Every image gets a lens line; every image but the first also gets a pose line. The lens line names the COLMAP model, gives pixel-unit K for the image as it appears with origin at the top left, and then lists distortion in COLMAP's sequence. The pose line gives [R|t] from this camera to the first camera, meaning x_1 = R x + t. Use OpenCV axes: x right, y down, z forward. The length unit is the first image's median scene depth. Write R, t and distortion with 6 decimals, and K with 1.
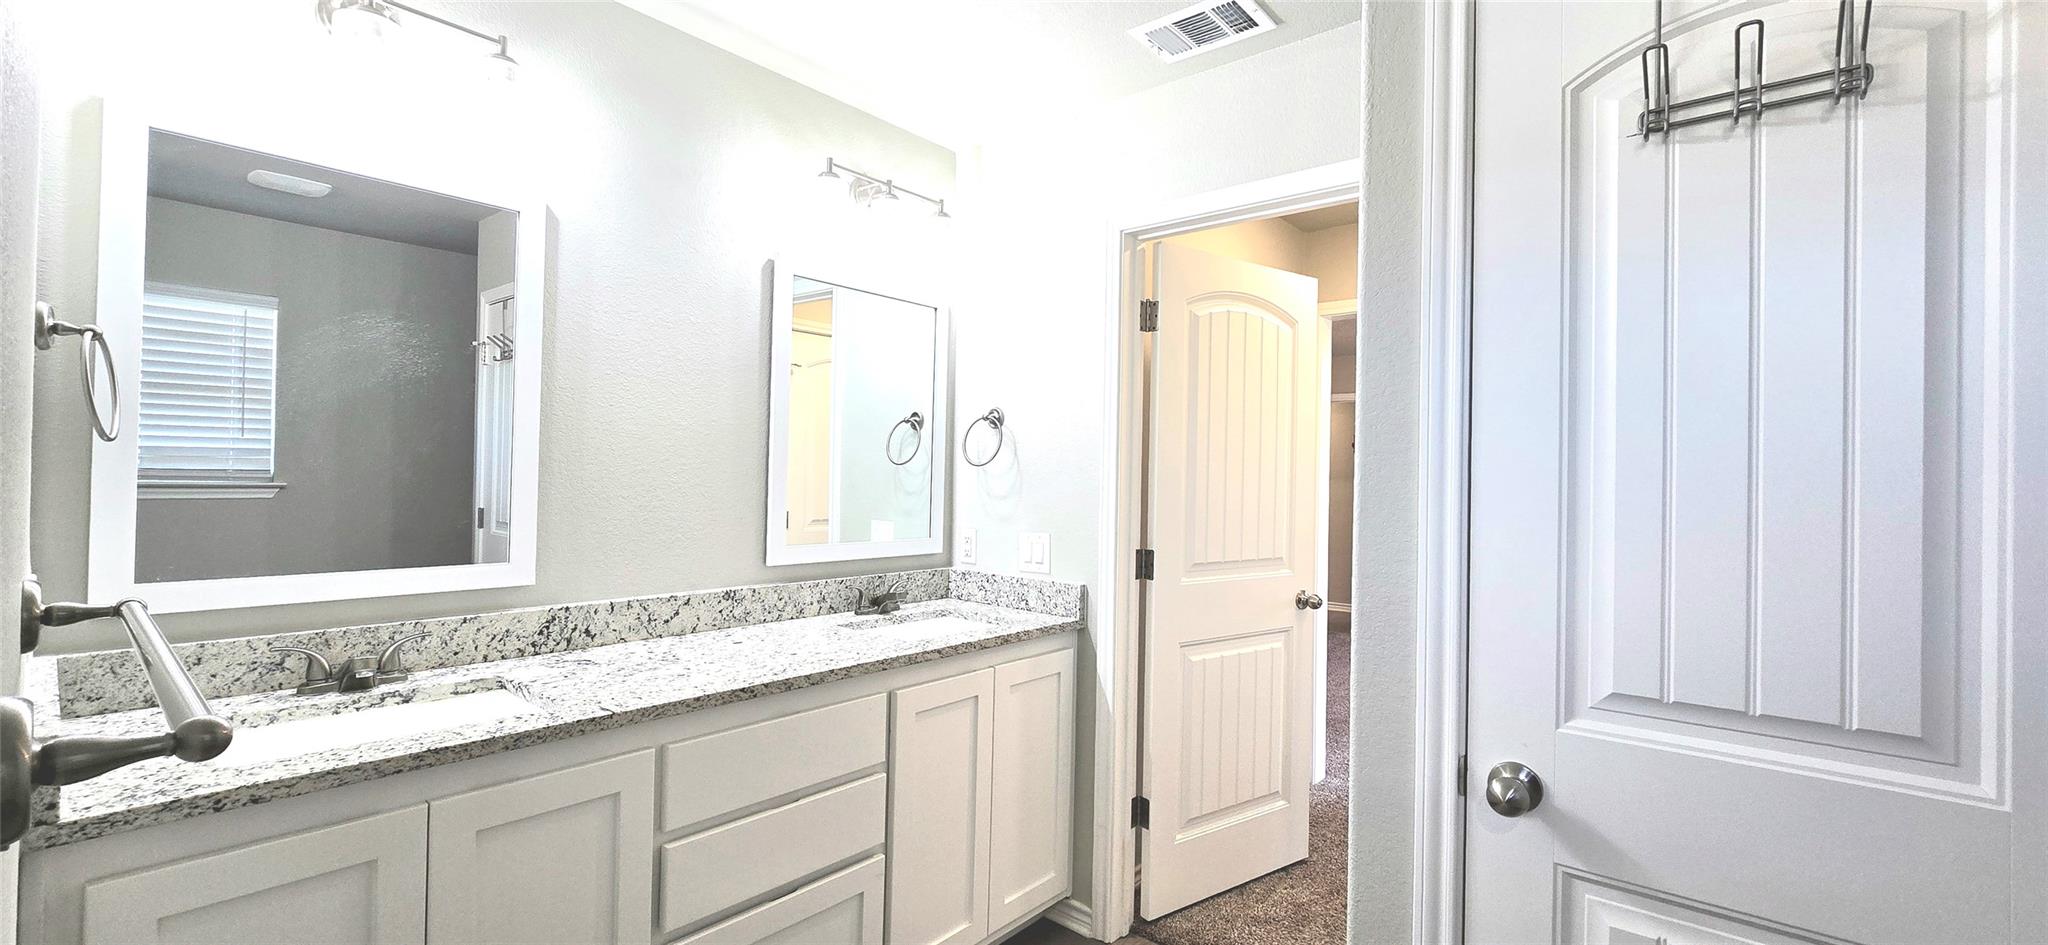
lens RADIAL K [[837.6, 0, 1018.0], [0, 837.6, 469.6], [0, 0, 1]] dist [-0.000347, -0.000587]
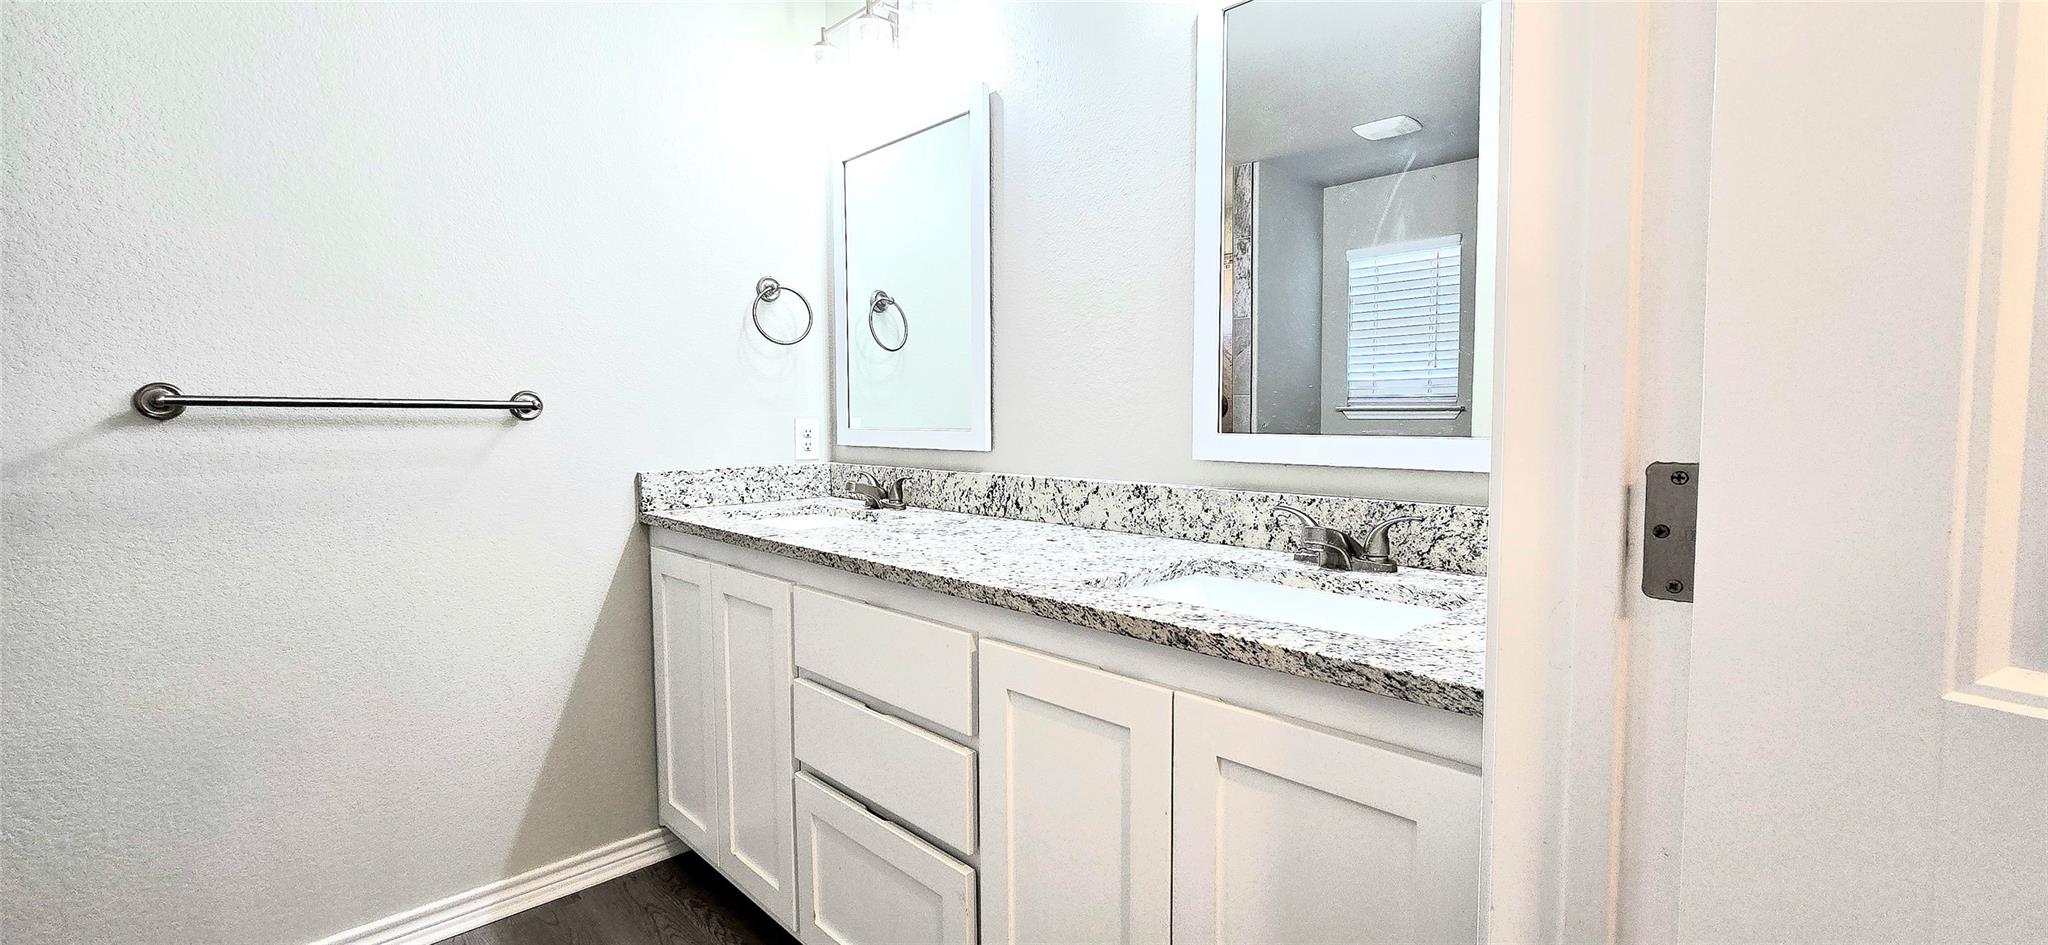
lens RADIAL K [[837.6, 0, 1024.4], [0, 837.6, 466.2], [0, 0, 1]] dist [-0.000347, -0.000587]
pose [[-0.080150, 0.038161, -0.996052, 0.439270], [0.005998, 0.999267, 0.037802, 0.101999], [0.996765, -0.002945, -0.080320, 0.997834]]
